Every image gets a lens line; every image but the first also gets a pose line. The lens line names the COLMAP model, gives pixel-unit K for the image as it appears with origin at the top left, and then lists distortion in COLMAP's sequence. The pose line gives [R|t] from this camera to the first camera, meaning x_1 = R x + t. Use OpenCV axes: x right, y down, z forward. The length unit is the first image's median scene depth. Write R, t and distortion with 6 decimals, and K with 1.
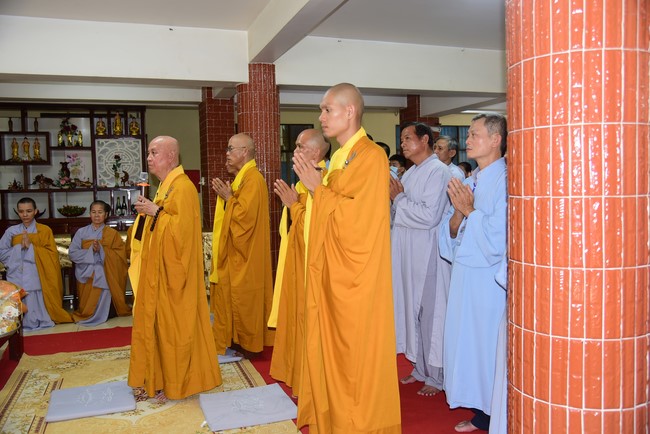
lens RADIAL K [[581.6, 0, 325.7], [0, 581.6, 219.1], [0, 0, 1]] dist [-0.026321, 0.012633]
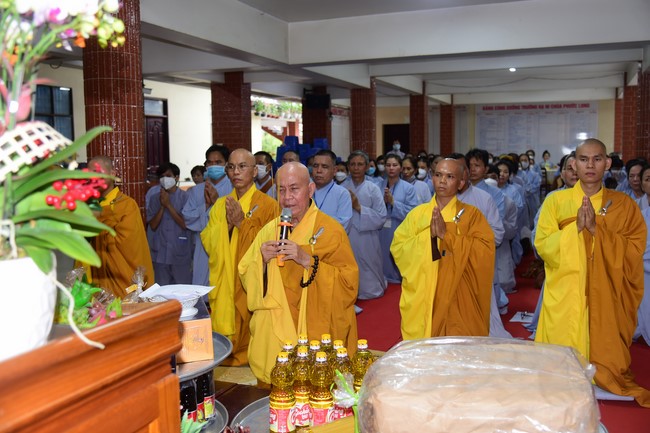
lens RADIAL K [[648.5, 0, 326.5], [0, 648.5, 214.9], [0, 0, 1]] dist [-0.026572, 0.000000]
pose [[0.640914, -0.058417, 0.765387, -0.407498], [0.041548, 0.998278, 0.041401, 0.003837], [-0.766488, 0.005266, 0.642238, 0.163371]]
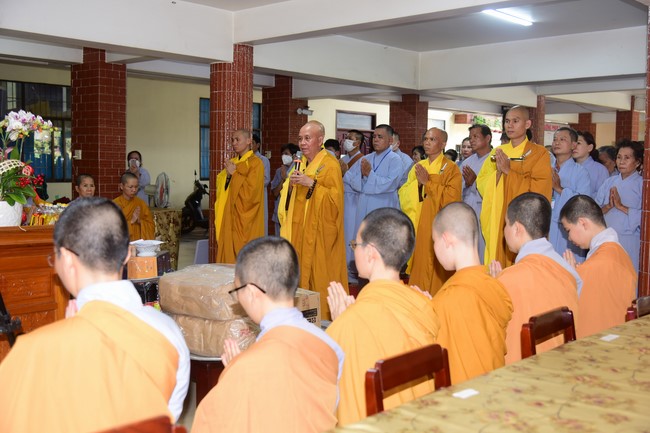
lens RADIAL K [[748.3, 0, 337.4], [0, 748.3, 213.2], [0, 0, 1]] dist [-0.019055, 0.000000]
pose [[0.876343, 0.006410, 0.481644, -0.394270], [-0.007095, 0.999975, -0.000399, 0.018716], [-0.481635, -0.003067, 0.876367, -0.154558]]
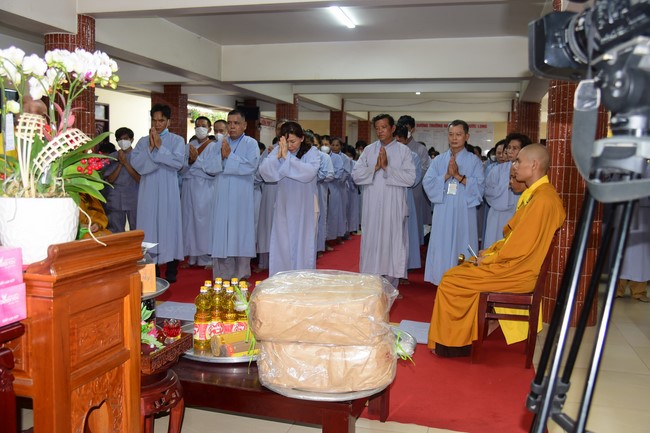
lens RADIAL K [[611.7, 0, 320.5], [0, 611.7, 216.1], [0, 0, 1]] dist [-0.025689, 0.000000]
pose [[0.559901, -0.037265, 0.827721, -0.473558], [0.011108, 0.999236, 0.037472, 0.012589], [-0.828485, -0.011786, 0.559887, 0.094013]]
